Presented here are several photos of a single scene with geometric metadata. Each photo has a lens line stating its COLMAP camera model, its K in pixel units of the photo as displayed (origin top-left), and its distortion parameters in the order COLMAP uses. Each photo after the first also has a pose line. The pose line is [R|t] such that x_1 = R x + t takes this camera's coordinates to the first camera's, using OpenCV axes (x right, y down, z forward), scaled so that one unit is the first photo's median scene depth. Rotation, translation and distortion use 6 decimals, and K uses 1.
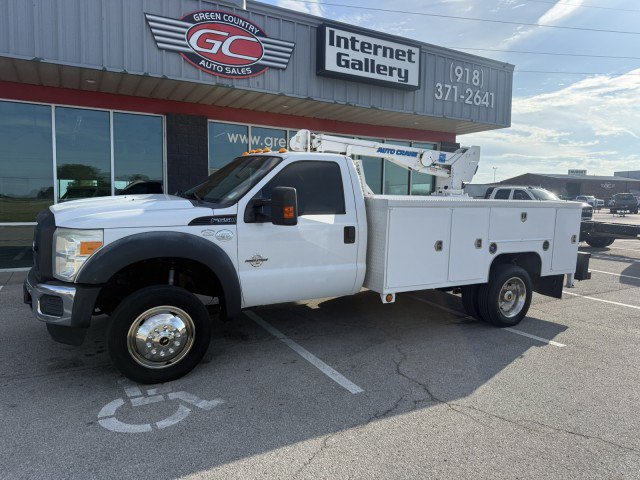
lens RADIAL K [[448.2, 0, 320.0], [0, 448.2, 240.0], [0, 0, 1]] dist [0.013165, -0.020356]
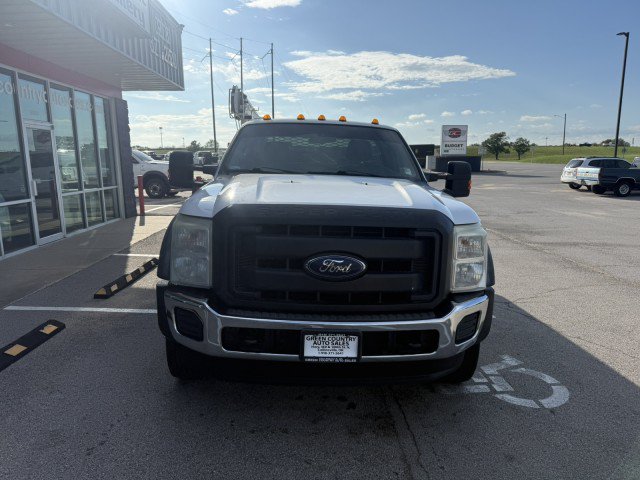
lens RADIAL K [[448.2, 0, 320.0], [0, 448.2, 240.0], [0, 0, 1]] dist [0.013165, -0.020356]
pose [[0.467495, -0.175284, 0.866443, -0.543962], [0.092200, 0.984467, 0.149413, -0.057102], [-0.879174, 0.010036, 0.476394, 0.342695]]
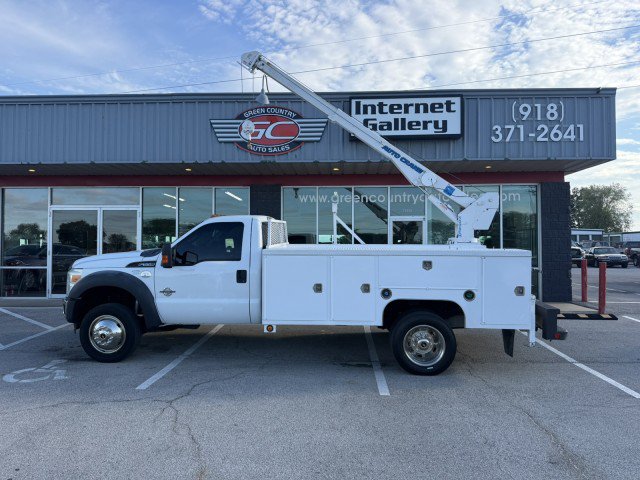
lens RADIAL K [[441.2, 0, 321.5], [0, 441.2, 239.7], [0, 0, 1]] dist [0.083592, -0.123590]
pose [[0.848227, -0.022851, -0.529140, 0.551865], [-0.034511, 0.994561, -0.098274, -0.002044], [0.528508, 0.101620, 0.842825, 0.033443]]
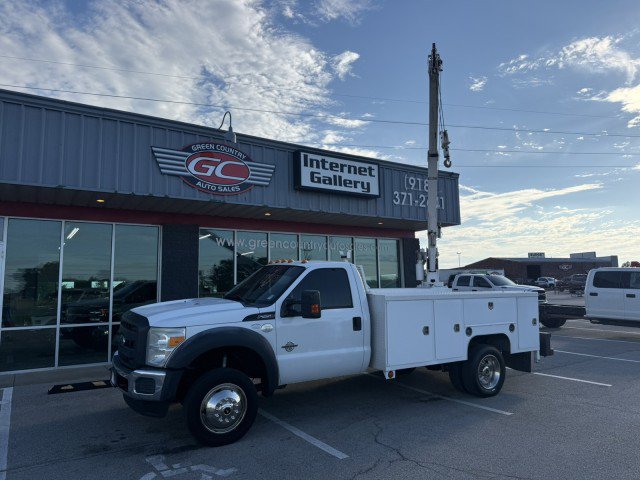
lens RADIAL K [[442.3, 0, 320.0], [0, 442.3, 240.0], [0, 0, 1]] dist [0.140374, -0.235093]
pose [[0.997492, -0.027036, 0.065406, -0.020192], [0.039311, 0.980137, -0.194386, -0.004025], [-0.058851, 0.196470, 0.978742, -0.139867]]
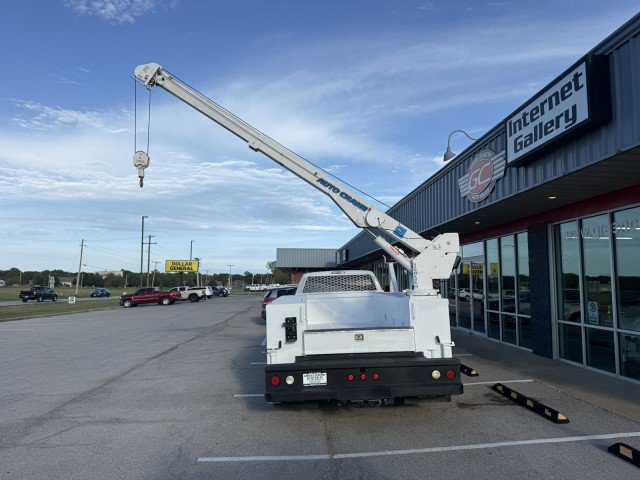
lens RADIAL K [[454.5, 0, 329.3], [0, 454.5, 237.2], [0, 0, 1]] dist [-0.007795, -0.004125]
pose [[-0.428057, -0.110149, -0.897014, 1.052786], [-0.093607, 0.992610, -0.077218, -0.115768], [0.898891, 0.050913, -0.435204, 1.113577]]
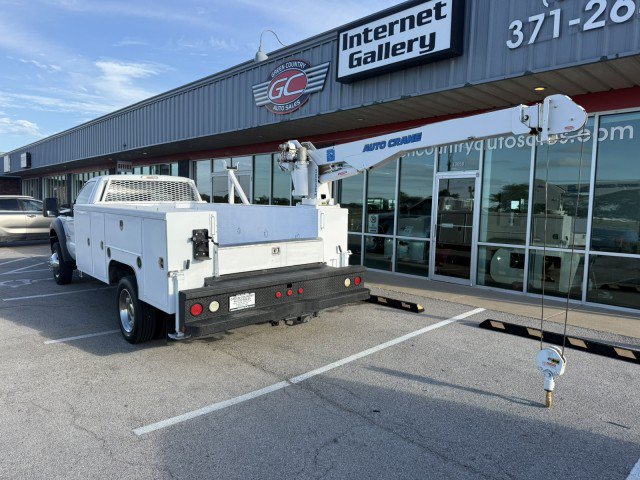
lens RADIAL K [[444.9, 0, 332.4], [0, 444.9, 246.5], [0, 0, 1]] dist [0.001353, -0.003478]
pose [[0.254199, 0.076775, -0.964100, 0.986645], [-0.108580, 0.992808, 0.050432, -0.066318], [0.961037, 0.091862, 0.260707, 0.788440]]
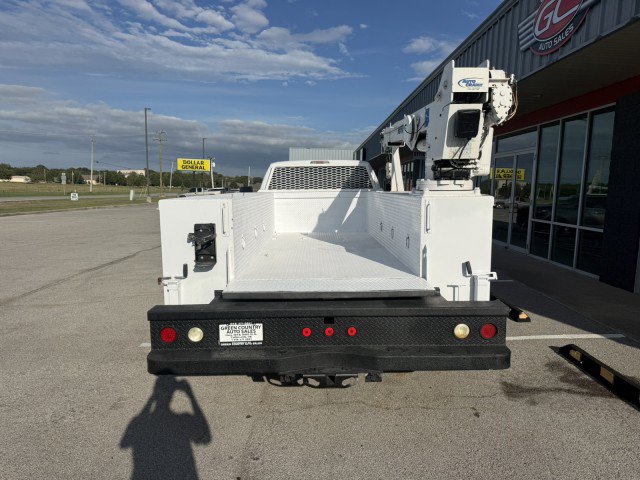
lens RADIAL K [[482.8, 0, 330.0], [0, 482.8, 255.6], [0, 0, 1]] dist [0.110919, -0.100456]
pose [[-0.461604, 0.095479, -0.881933, 0.764701], [-0.115972, 0.979163, 0.166705, -0.096759], [0.879473, 0.179231, -0.440912, 1.045657]]
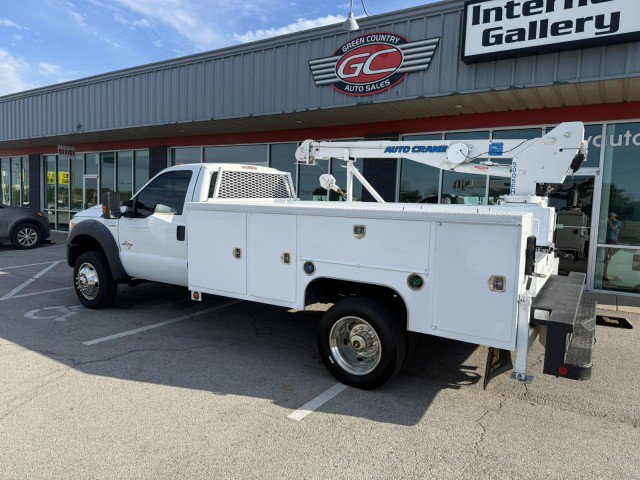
lens RADIAL K [[448.2, 0, 320.0], [0, 448.2, 240.0], [0, 0, 1]] dist [0.013165, -0.020356]
pose [[0.471107, 0.069205, -0.879357, 0.661106], [-0.104042, 0.994318, 0.022513, -0.030052], [0.875919, 0.080884, 0.475630, 0.400826]]
